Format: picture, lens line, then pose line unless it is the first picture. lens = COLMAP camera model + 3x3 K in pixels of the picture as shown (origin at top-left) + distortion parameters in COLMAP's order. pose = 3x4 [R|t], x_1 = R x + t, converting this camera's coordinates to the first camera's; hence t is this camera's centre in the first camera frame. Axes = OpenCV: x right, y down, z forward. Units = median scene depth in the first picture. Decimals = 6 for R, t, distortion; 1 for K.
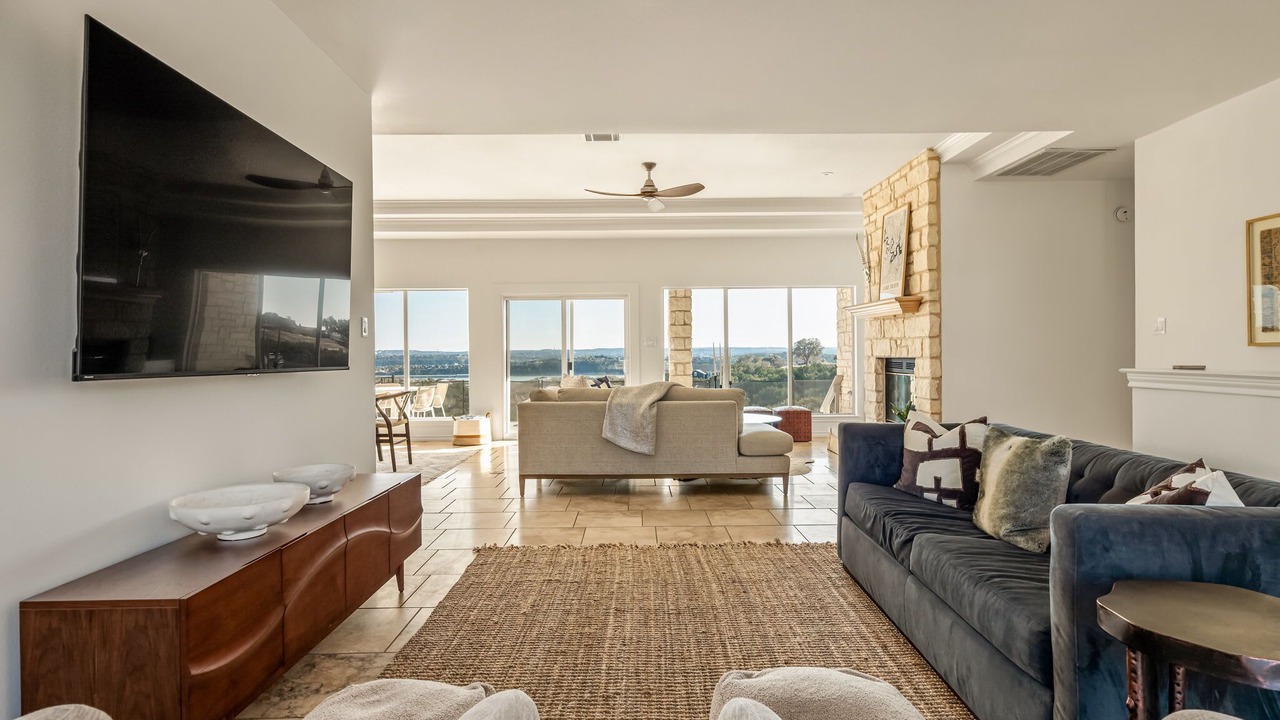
lens RADIAL K [[662.9, 0, 640.0], [0, 662.9, 360.0], [0, 0, 1]] dist [-0.000060, -0.000099]
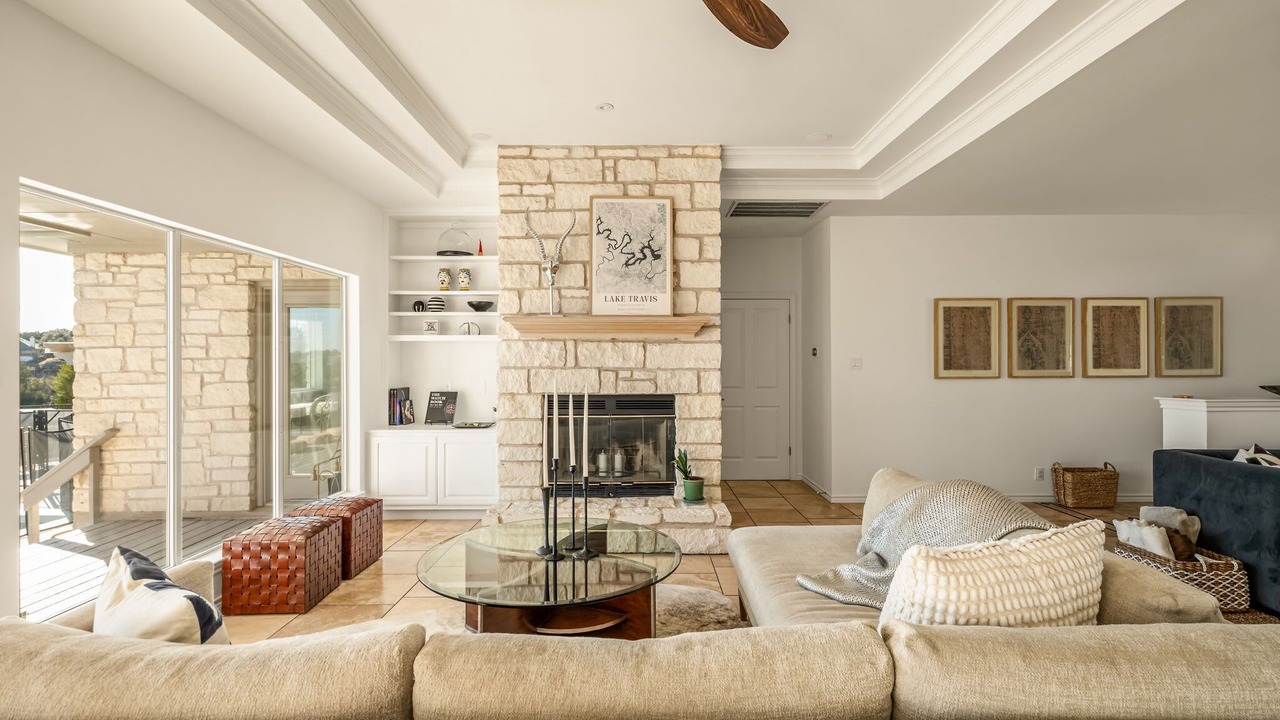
lens RADIAL K [[592.5, 0, 650.1], [0, 592.5, 357.2], [0, 0, 1]] dist [0.001066, 0.000262]
pose [[0.001900, 0.013489, 0.999907, -0.297247], [0.013423, 0.999819, -0.013514, -0.037856], [-0.999908, 0.013447, 0.001719, 1.025535]]
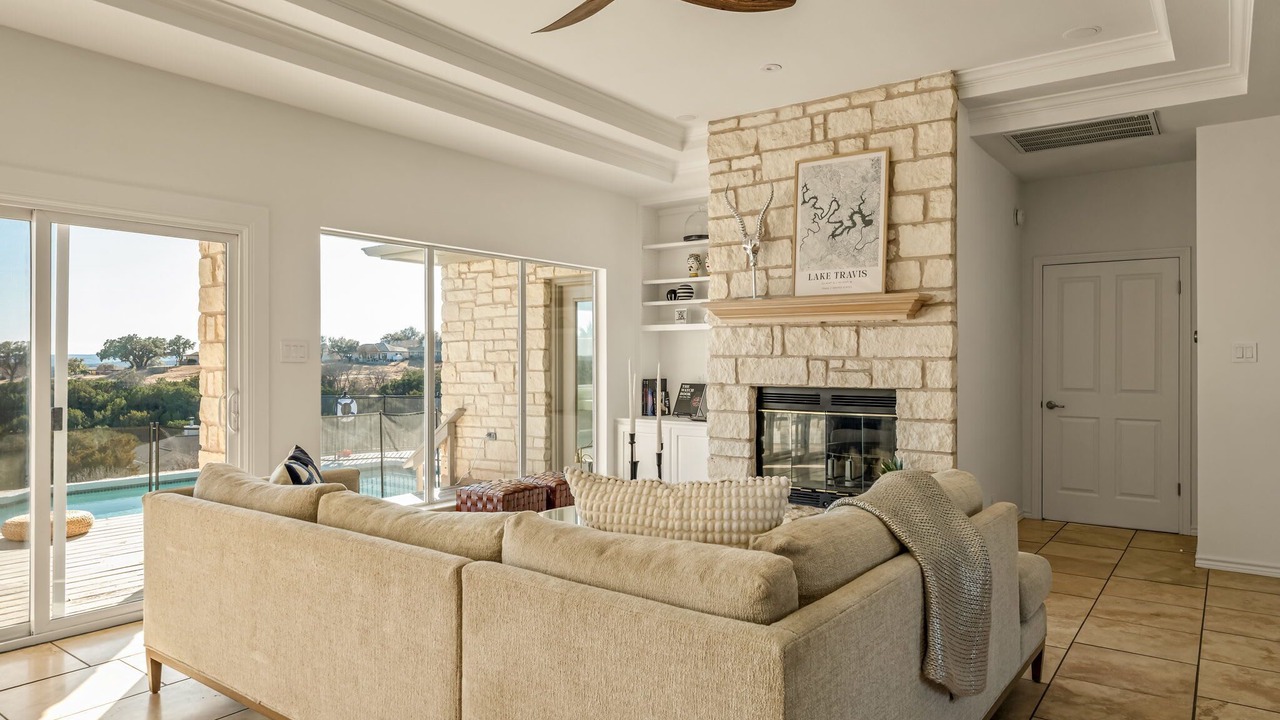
lens RADIAL K [[789.4, 0, 640.0], [0, 789.4, 360.0], [0, 0, 1]] dist [0.000264, -0.000300]
pose [[0.601715, 0.010704, 0.798639, -0.351945], [0.002073, 0.999886, -0.014964, -0.019854], [-0.798708, 0.010660, 0.601624, 0.731542]]
